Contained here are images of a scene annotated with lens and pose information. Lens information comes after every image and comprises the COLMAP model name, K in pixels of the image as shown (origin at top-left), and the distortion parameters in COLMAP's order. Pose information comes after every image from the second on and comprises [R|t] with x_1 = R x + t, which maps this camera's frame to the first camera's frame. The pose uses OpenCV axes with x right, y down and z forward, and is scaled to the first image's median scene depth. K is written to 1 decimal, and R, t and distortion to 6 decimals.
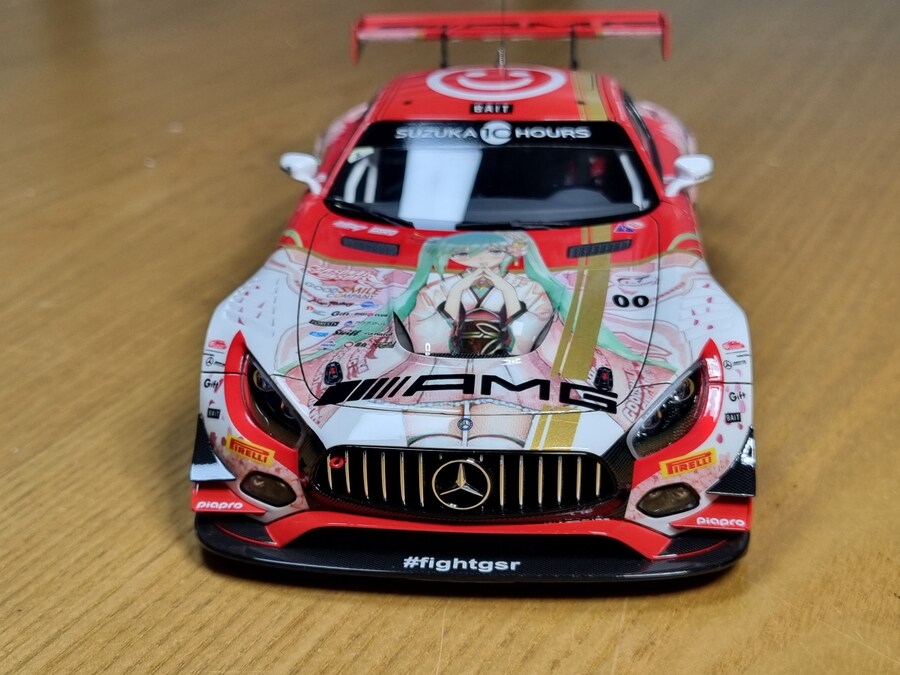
lens RADIAL K [[1427.3, 0, 433.9], [0, 1427.3, 366.0], [0, 0, 1]] dist [-0.007153, 0.000000]
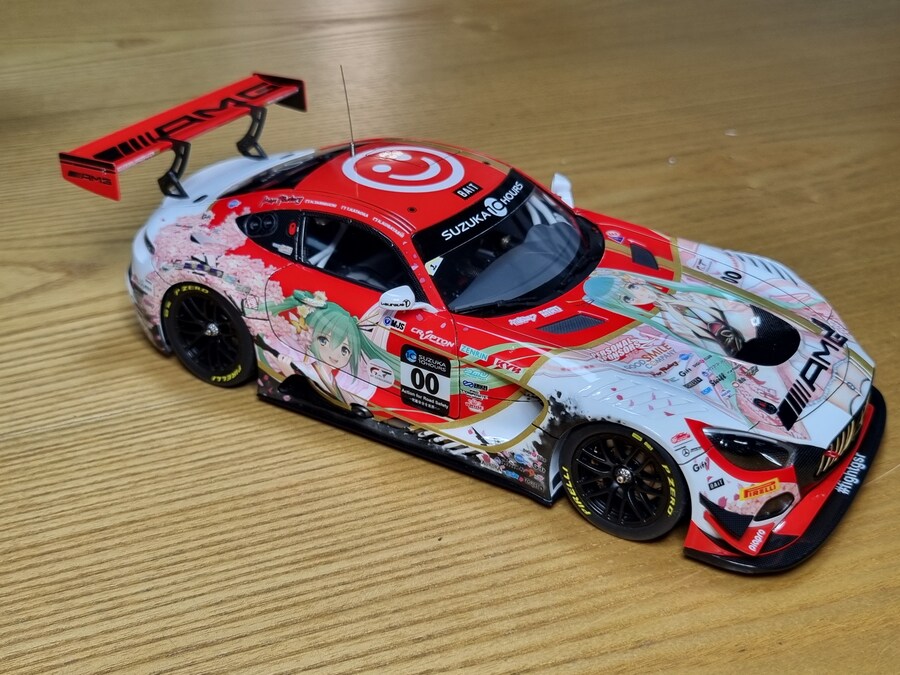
lens RADIAL K [[1177.0, 0, 445.6], [0, 1177.0, 340.6], [0, 0, 1]] dist [-0.005812, 0.000000]
pose [[0.437400, -0.422076, 0.794061, -1.057888], [0.334154, 0.896070, 0.292233, -0.474829], [-0.834879, 0.137516, 0.532979, 0.660922]]
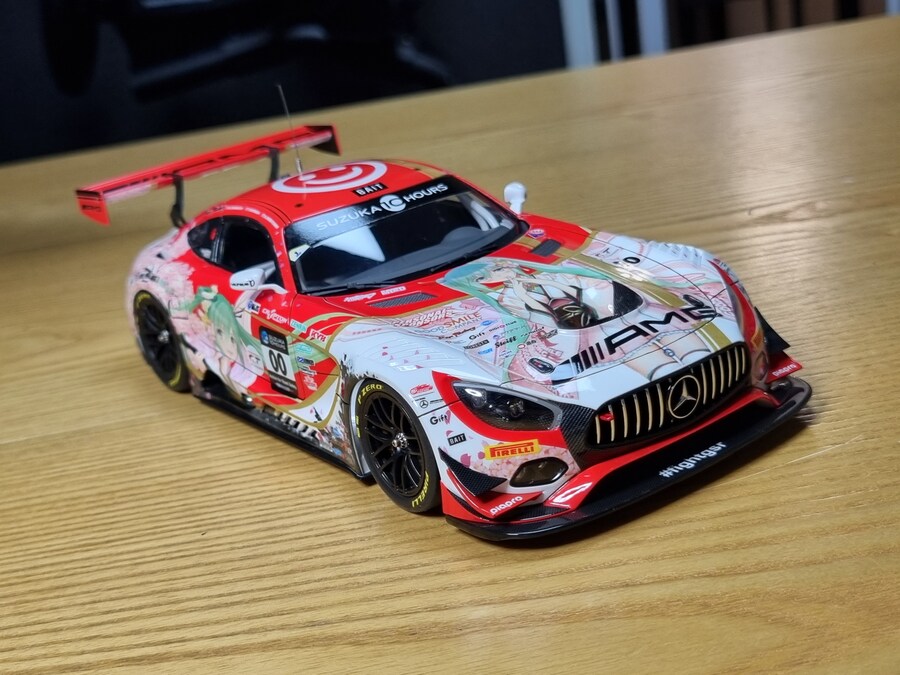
lens RADIAL K [[1271.5, 0, 440.9], [0, 1271.5, 337.9], [0, 0, 1]] dist [-0.009560, 0.000000]
pose [[0.742659, -0.306300, 0.595515, -0.782039], [0.387690, 0.921742, -0.009389, -0.039543], [-0.546036, 0.237848, 0.803289, 0.168206]]
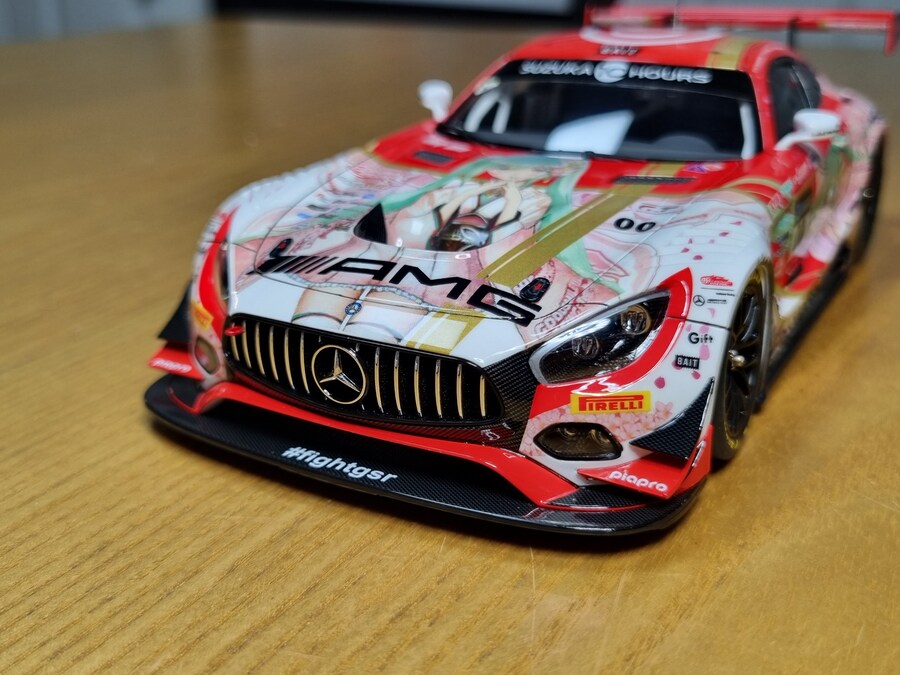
lens RADIAL K [[1070.0, 0, 449.1], [0, 1070.0, 340.6], [0, 0, 1]] dist [-0.058414, 0.000000]
pose [[0.911549, 0.158769, -0.379304, 0.318288], [-0.172665, 0.984977, -0.002659, 0.049682], [0.373183, 0.067916, 0.925268, 0.384134]]
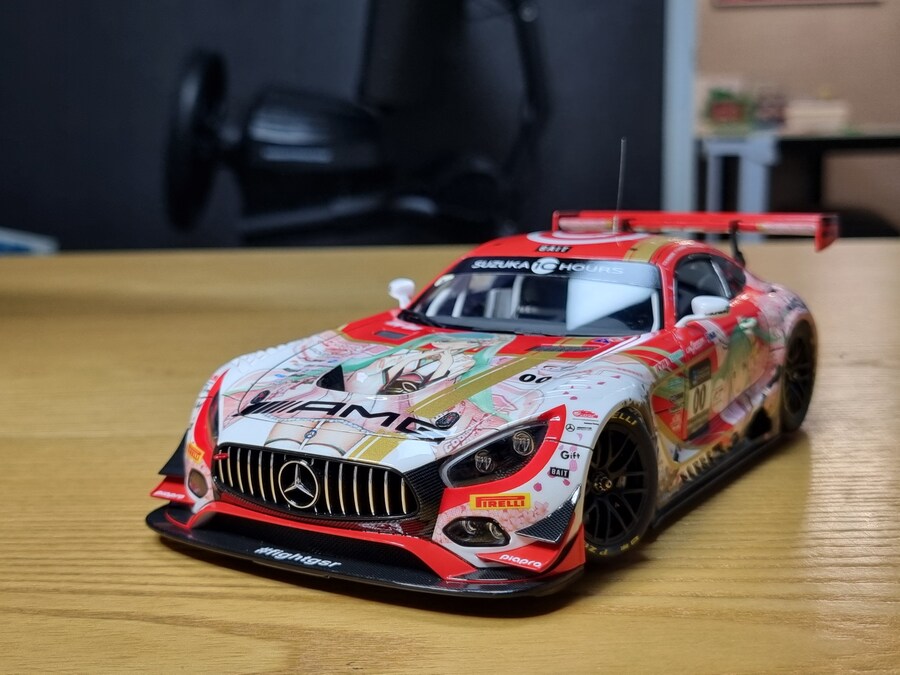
lens RADIAL K [[1308.8, 0, 435.2], [0, 1308.8, 338.8], [0, 0, 1]] dist [-0.012294, 0.000000]
pose [[0.894063, 0.077295, -0.441222, 0.561391], [-0.180490, 0.963664, -0.196915, 0.152554], [0.409969, 0.255691, 0.875527, 0.064325]]
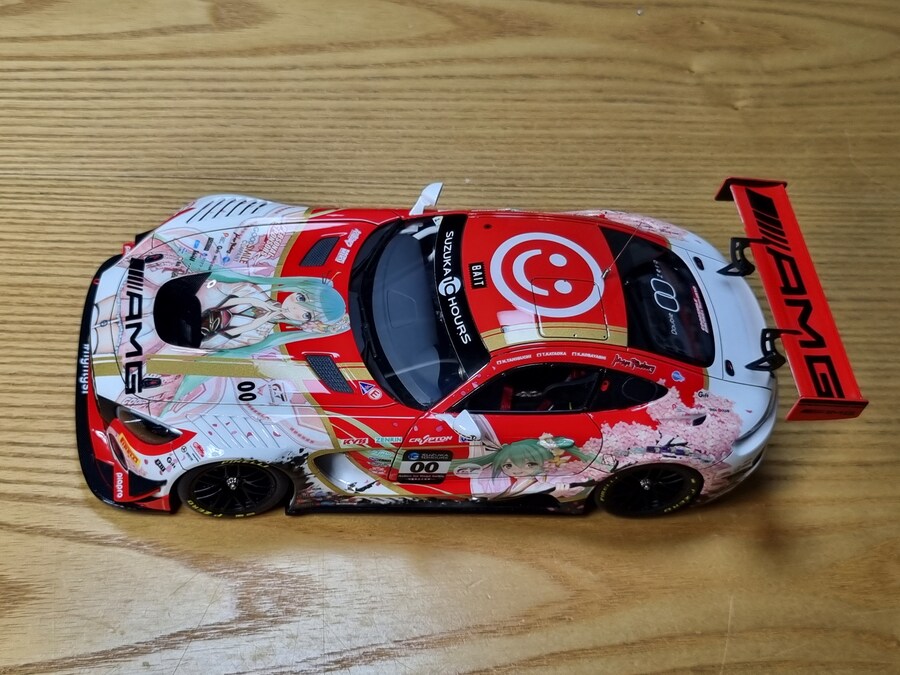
lens RADIAL K [[1427.3, 0, 399.1], [0, 1427.3, 346.8], [0, 0, 1]] dist [-0.007153, 0.000000]
pose [[0.173741, 0.806361, -0.565328, 1.071681], [-0.540929, 0.557846, 0.629448, -1.213214], [0.822928, 0.196441, 0.533104, 0.337094]]
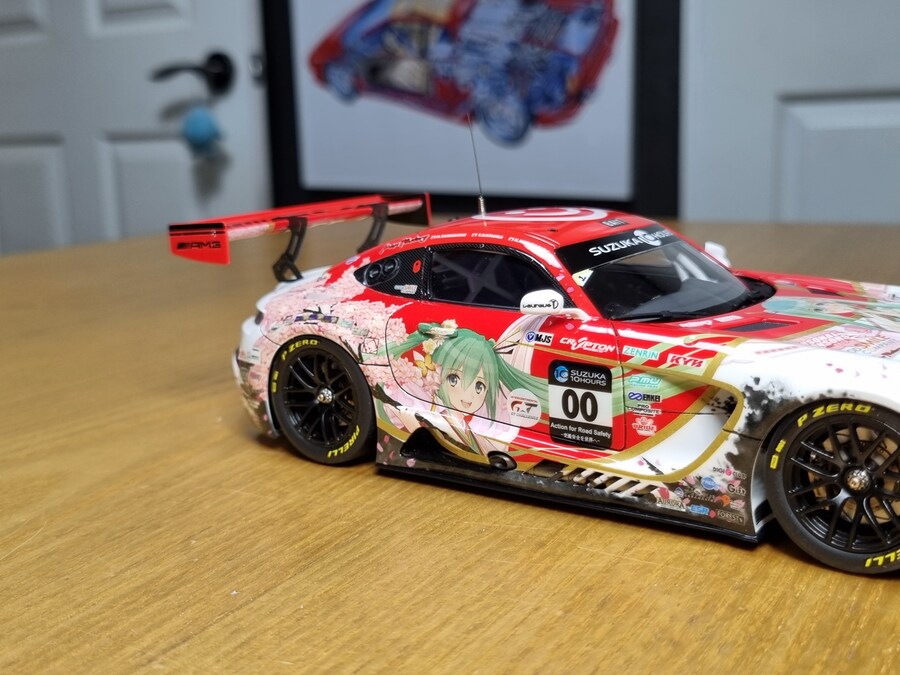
lens RADIAL K [[1075.9, 0, 447.5], [0, 1075.9, 331.2], [0, 0, 1]] dist [-0.011947, 0.000000]
pose [[0.507762, -0.164352, 0.845675, -0.931728], [0.372163, 0.927158, -0.043268, -0.153034], [-0.776963, 0.336699, 0.531942, 0.913738]]
